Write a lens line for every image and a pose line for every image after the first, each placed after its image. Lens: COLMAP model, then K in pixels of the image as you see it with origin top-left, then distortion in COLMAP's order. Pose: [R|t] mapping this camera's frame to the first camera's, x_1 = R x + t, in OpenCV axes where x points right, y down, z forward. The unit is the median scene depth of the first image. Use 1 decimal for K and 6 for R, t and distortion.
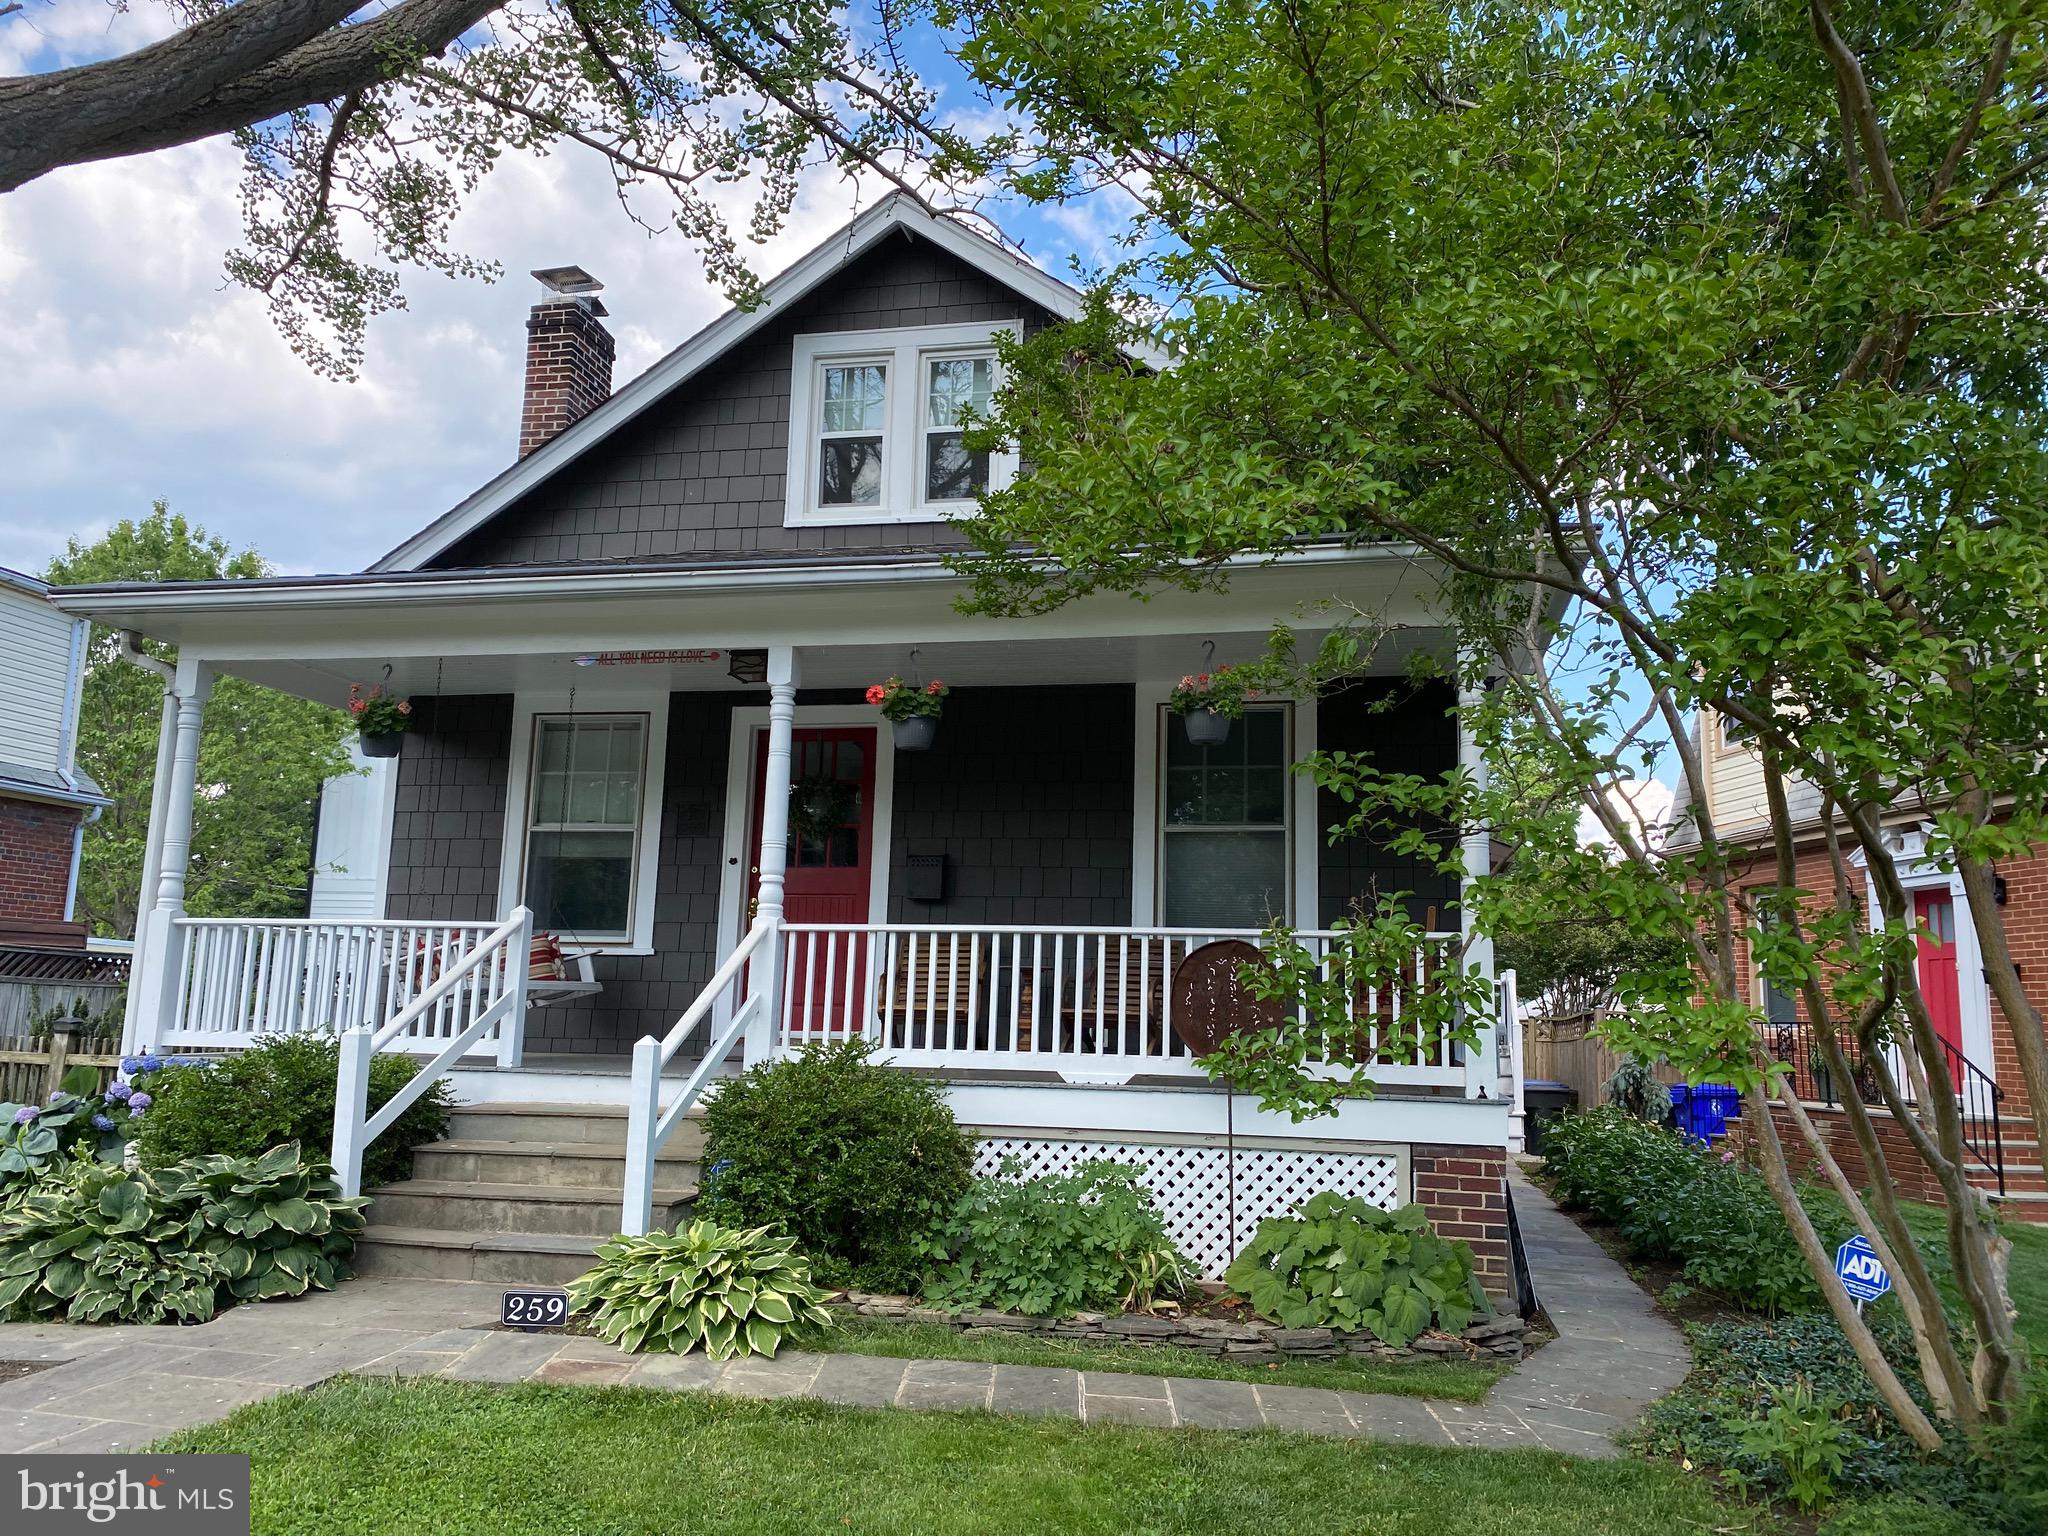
lens RADIAL K [[1525.4, 0, 1031.4], [0, 1525.4, 766.7], [0, 0, 1]] dist [0.000060, 0.006899]
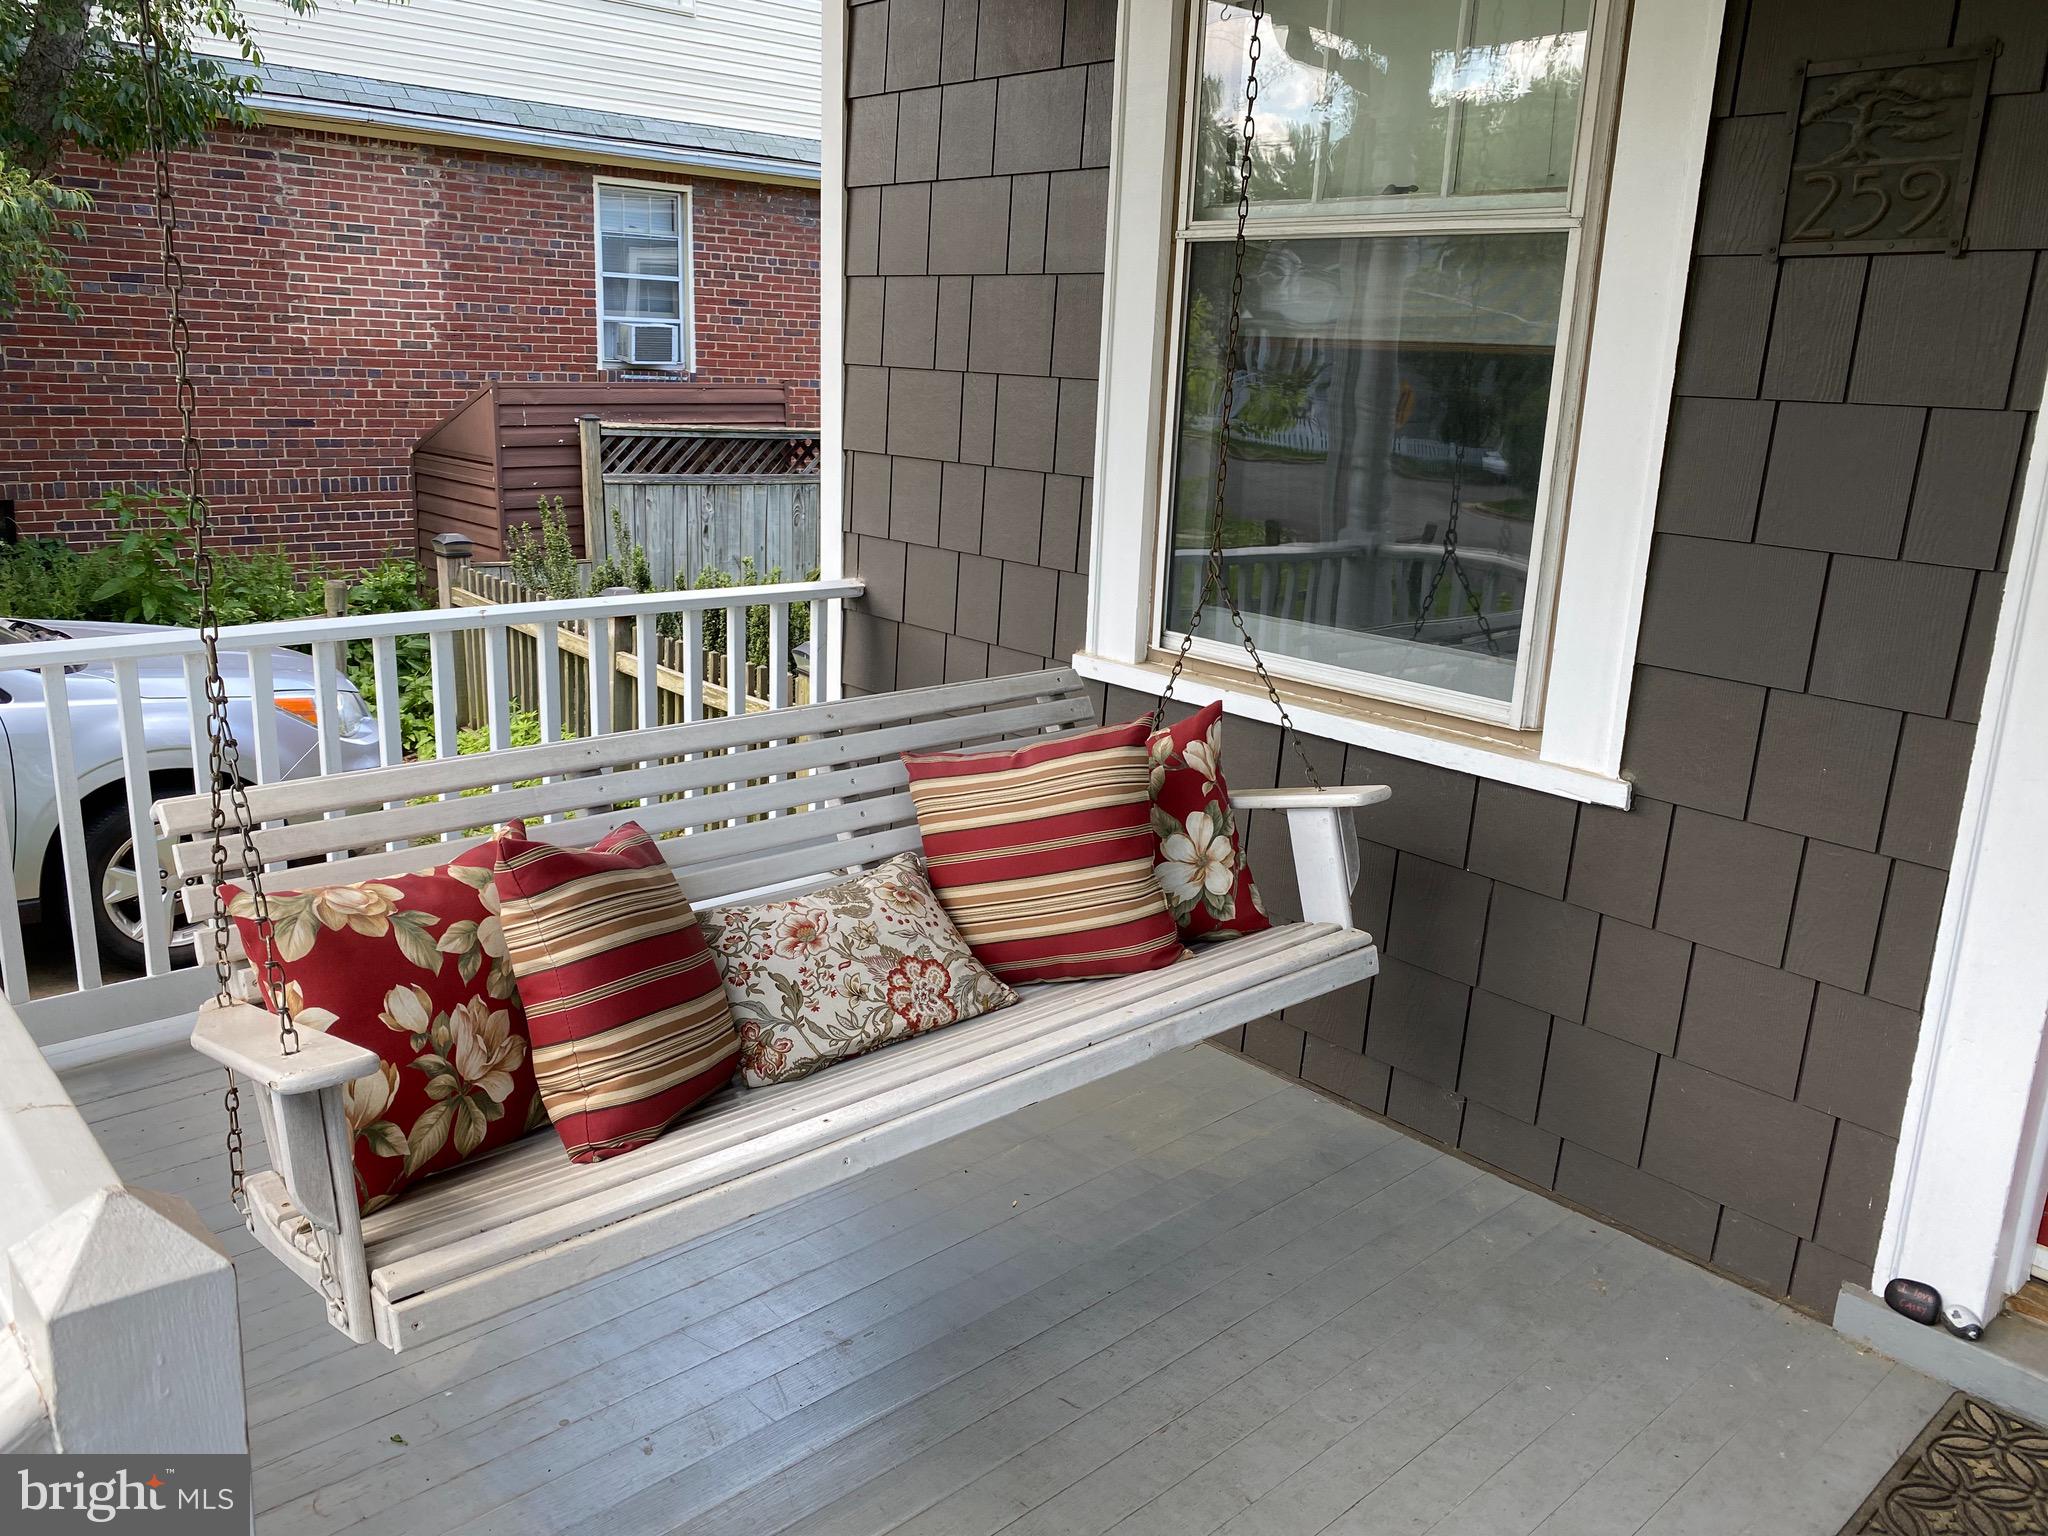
lens RADIAL K [[1592.0, 0, 1020.8], [0, 1592.0, 751.0], [0, 0, 1]] dist [0.000352, -0.001500]
pose [[0.795909, 0.154319, -0.585419, -0.202721], [0.079572, 0.931915, 0.353839, 0.028259], [0.600165, -0.328206, 0.729440, 0.864652]]
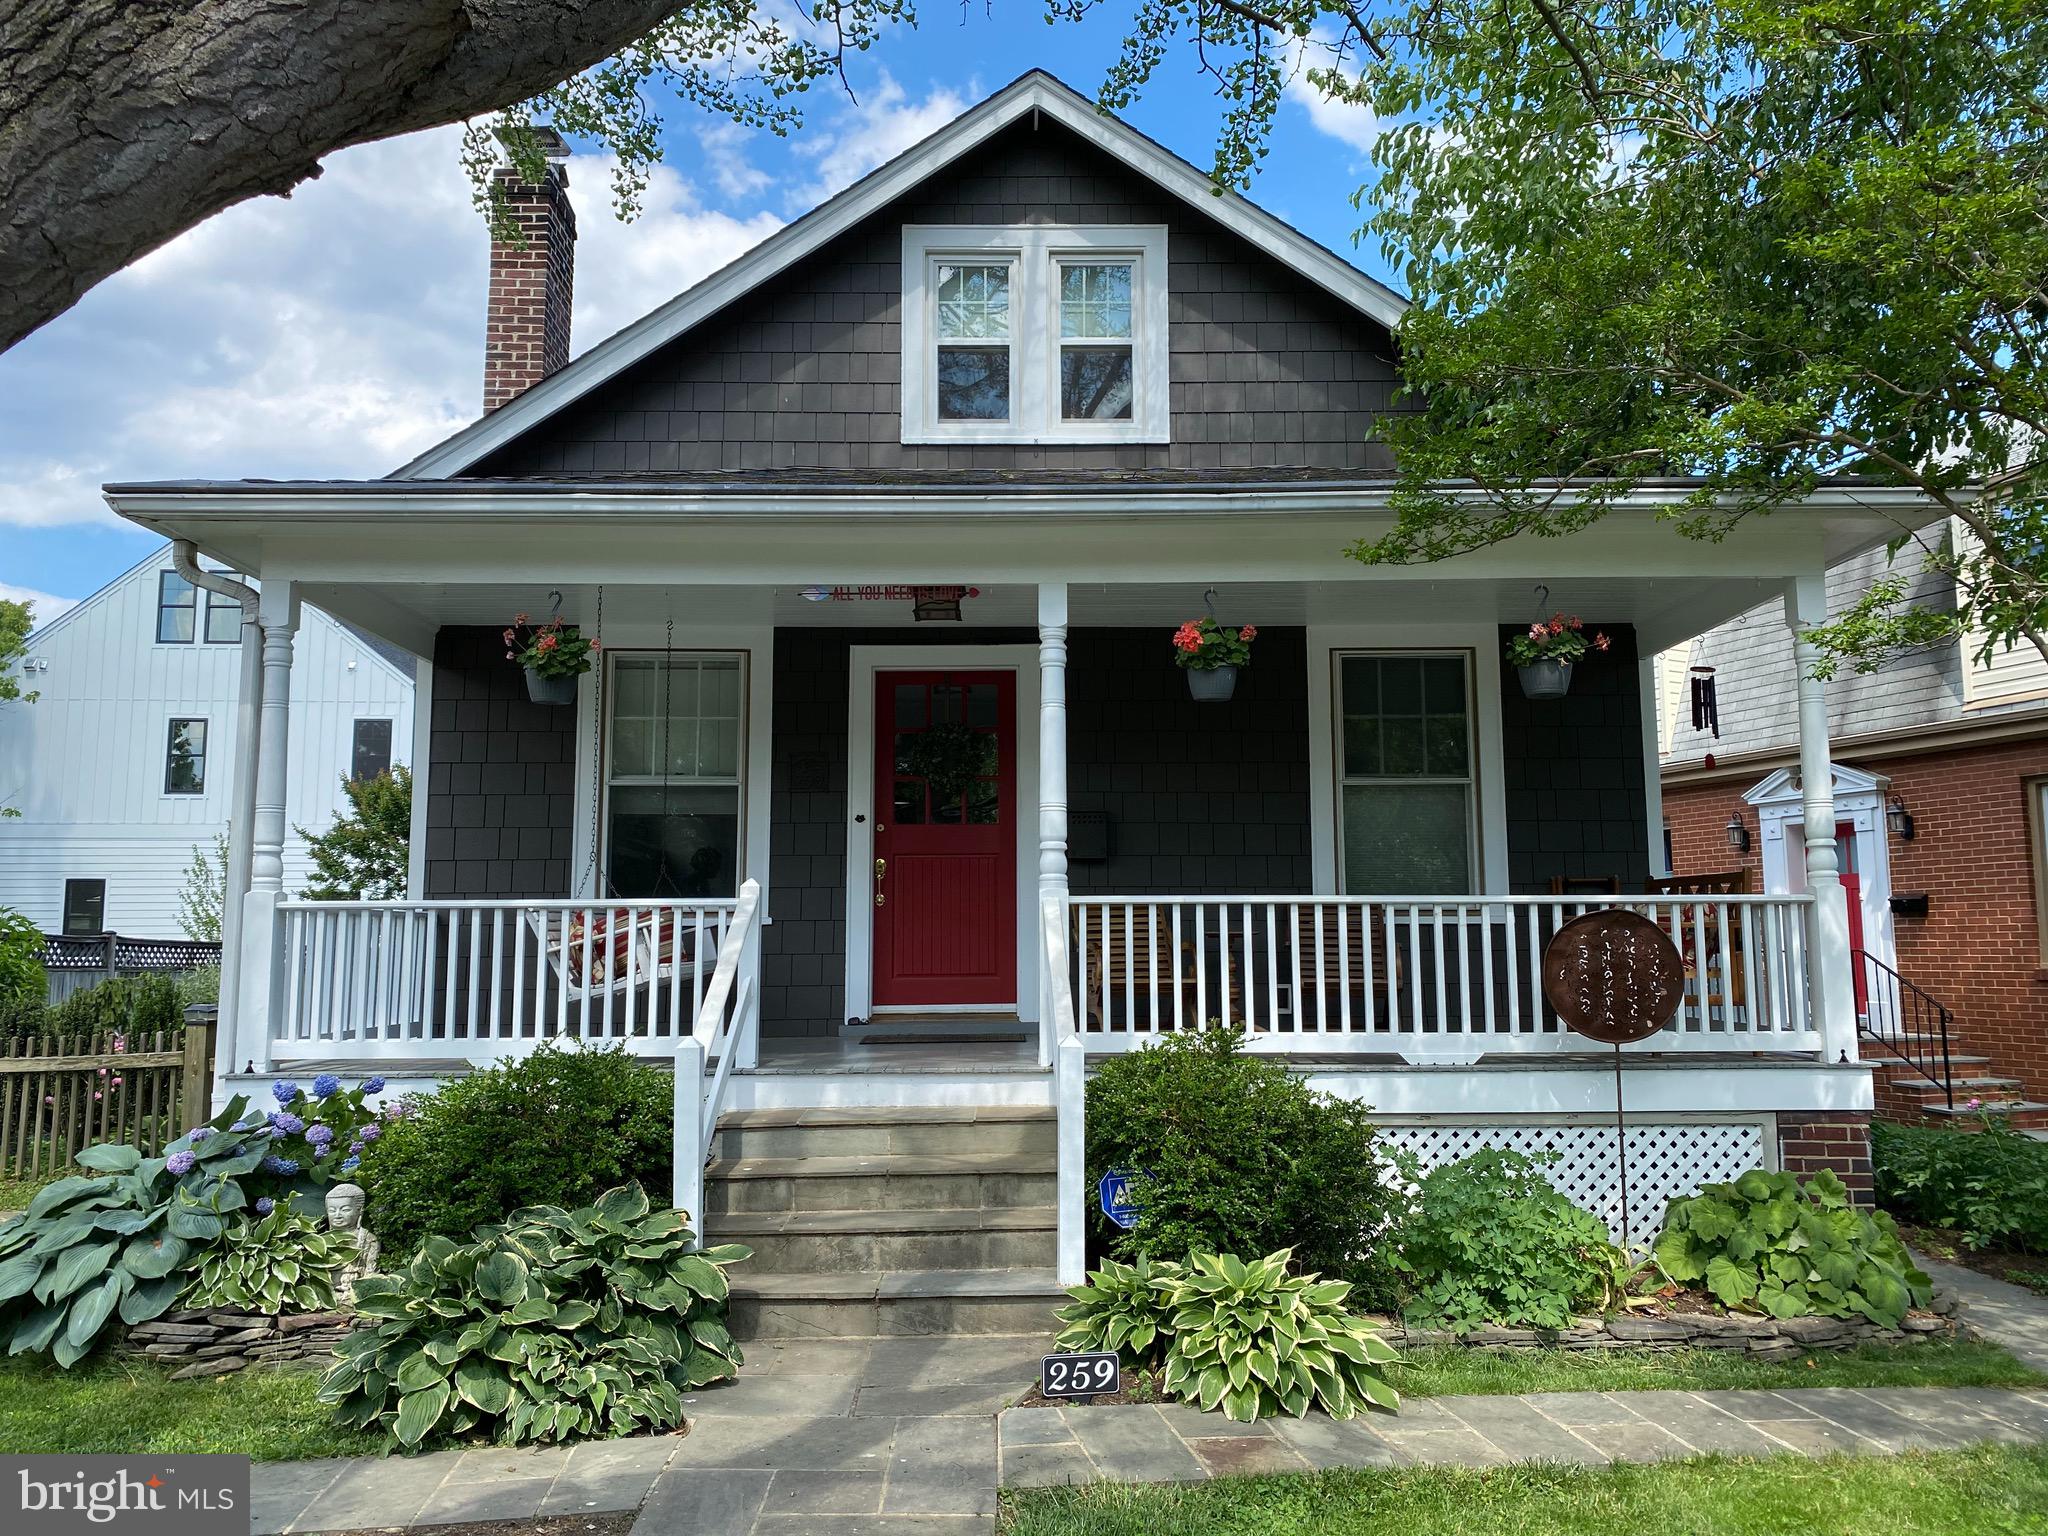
lens RADIAL K [[1525.4, 0, 1031.4], [0, 1525.4, 766.7], [0, 0, 1]] dist [0.000060, 0.006899]
pose [[0.976355, -0.002612, 0.216159, -0.323009], [-0.007563, 0.998902, 0.046232, -0.011622], [-0.216043, -0.046774, 0.975263, 0.120638]]
